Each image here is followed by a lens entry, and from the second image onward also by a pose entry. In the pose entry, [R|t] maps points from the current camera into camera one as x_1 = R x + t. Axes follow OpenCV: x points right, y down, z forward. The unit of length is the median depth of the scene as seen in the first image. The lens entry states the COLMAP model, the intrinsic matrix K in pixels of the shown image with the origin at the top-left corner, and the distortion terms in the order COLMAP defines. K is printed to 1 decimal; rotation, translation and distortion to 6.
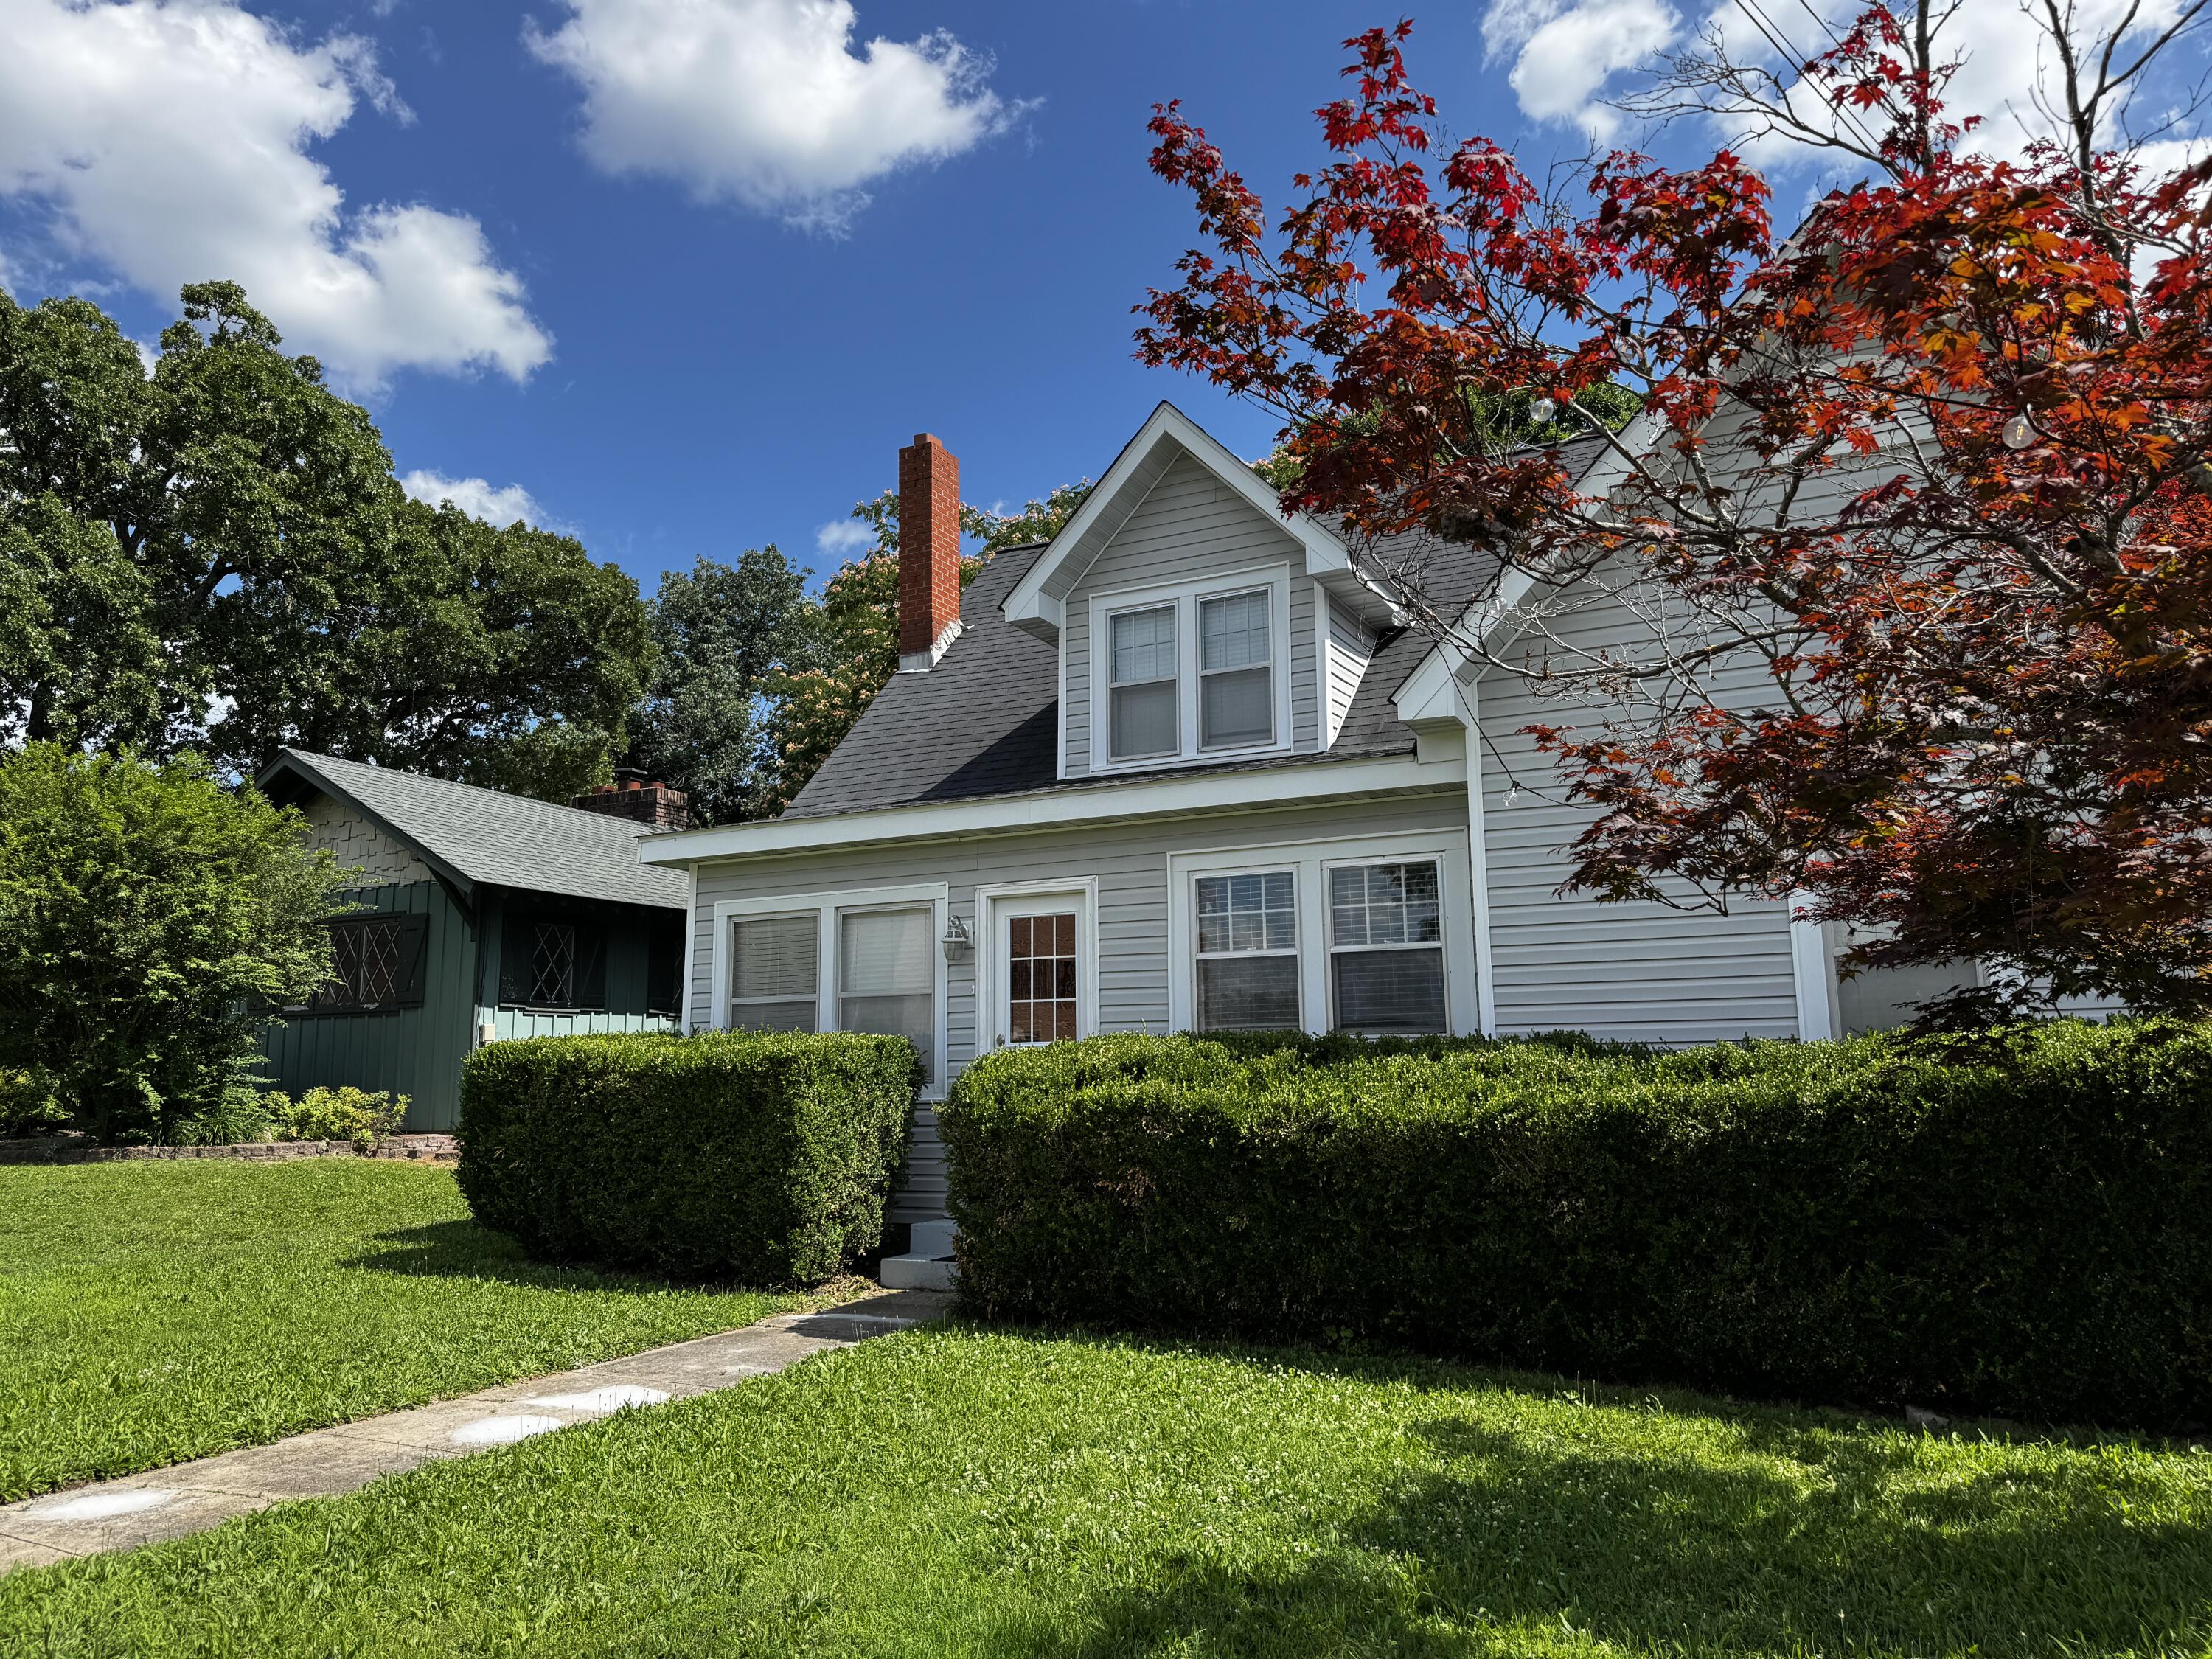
lens RADIAL K [[1566.8, 0, 1118.7], [0, 1566.8, 827.0], [0, 0, 1]] dist [0.150749, -0.211732]
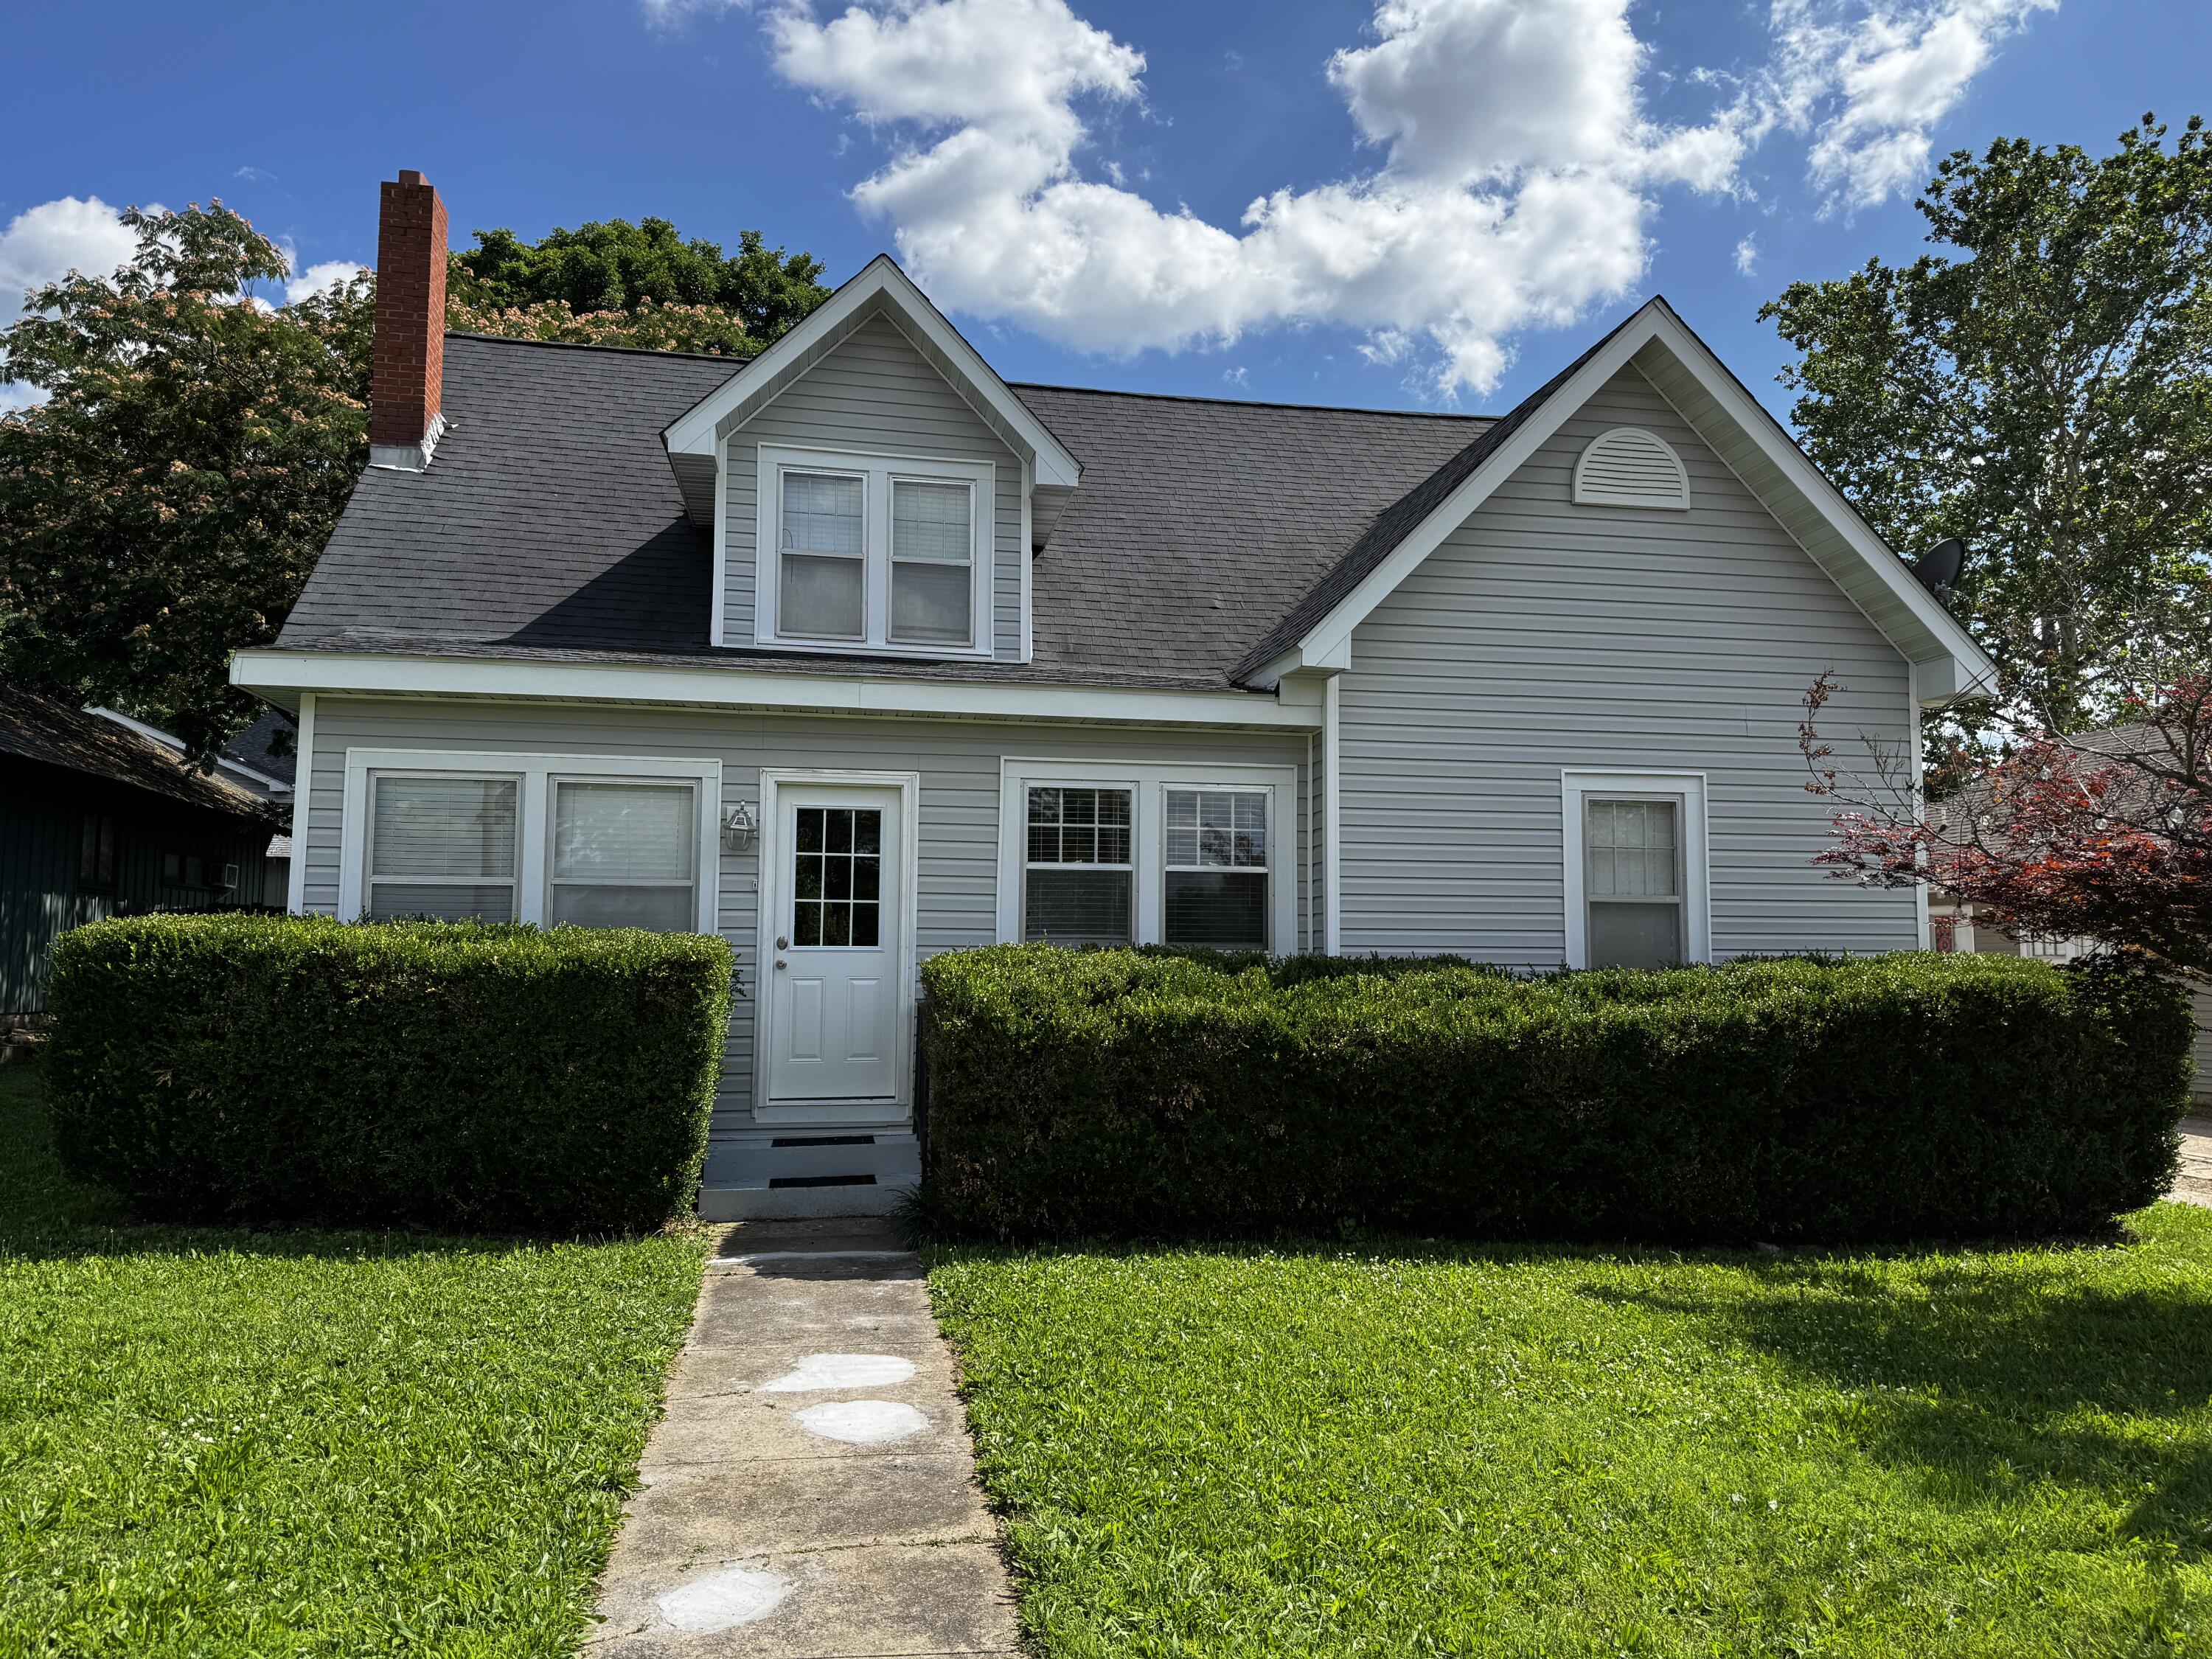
lens RADIAL K [[1566.8, 0, 1118.7], [0, 1566.8, 827.0], [0, 0, 1]] dist [0.150749, -0.211732]
pose [[0.781367, 0.072806, 0.619810, -0.501615], [-0.116606, 0.992713, 0.030391, 0.021177], [-0.613081, -0.096021, 0.784163, 0.189352]]
